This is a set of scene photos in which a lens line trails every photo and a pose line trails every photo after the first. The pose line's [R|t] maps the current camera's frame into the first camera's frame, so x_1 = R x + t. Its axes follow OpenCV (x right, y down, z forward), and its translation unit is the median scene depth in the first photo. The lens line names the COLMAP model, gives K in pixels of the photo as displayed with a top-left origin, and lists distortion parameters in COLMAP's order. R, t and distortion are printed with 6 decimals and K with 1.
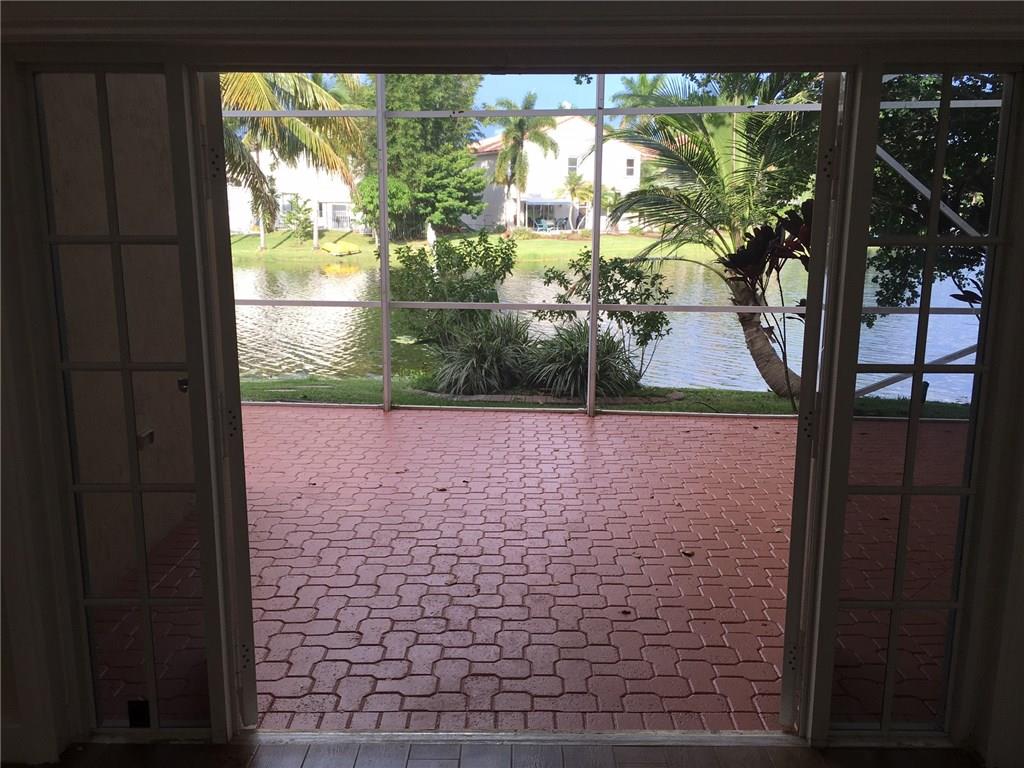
lens RADIAL K [[876.0, 0, 510.7], [0, 876.0, 384.4], [0, 0, 1]] dist [0.062683, 0.007941]
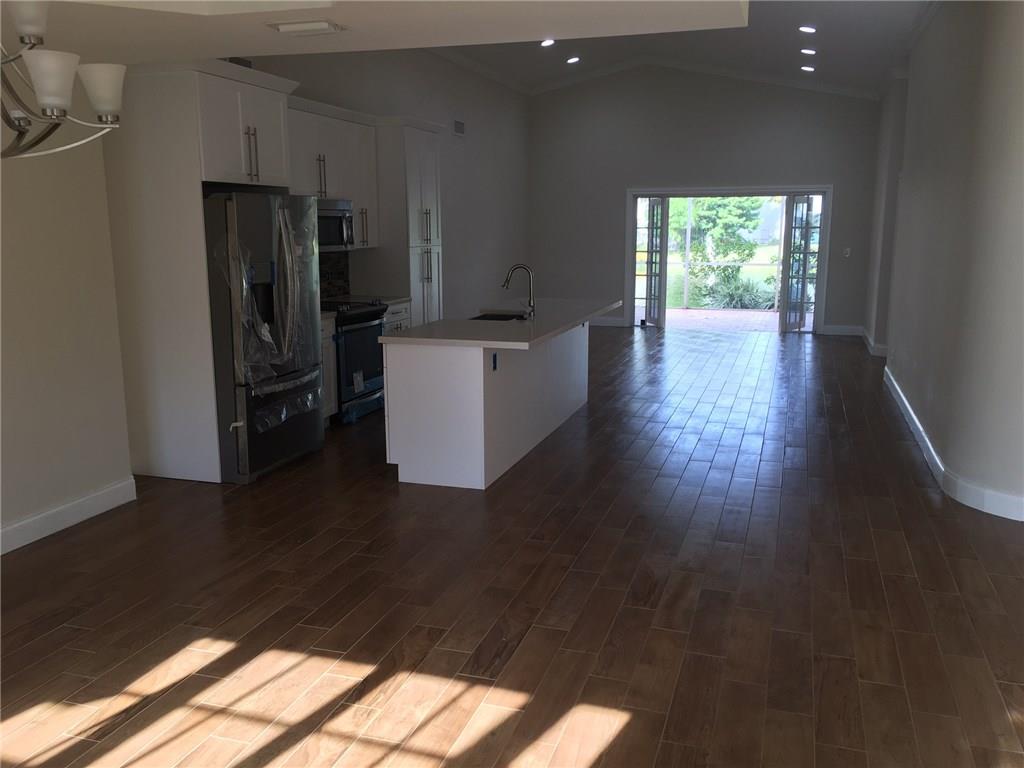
lens RADIAL K [[876.0, 0, 511.1], [0, 876.0, 382.7], [0, 0, 1]] dist [0.062683, 0.007941]
pose [[0.952388, 0.056034, -0.299696, 0.017401], [-0.062123, 0.998010, -0.010818, 0.039831], [0.298494, 0.028921, 0.953973, -0.192933]]
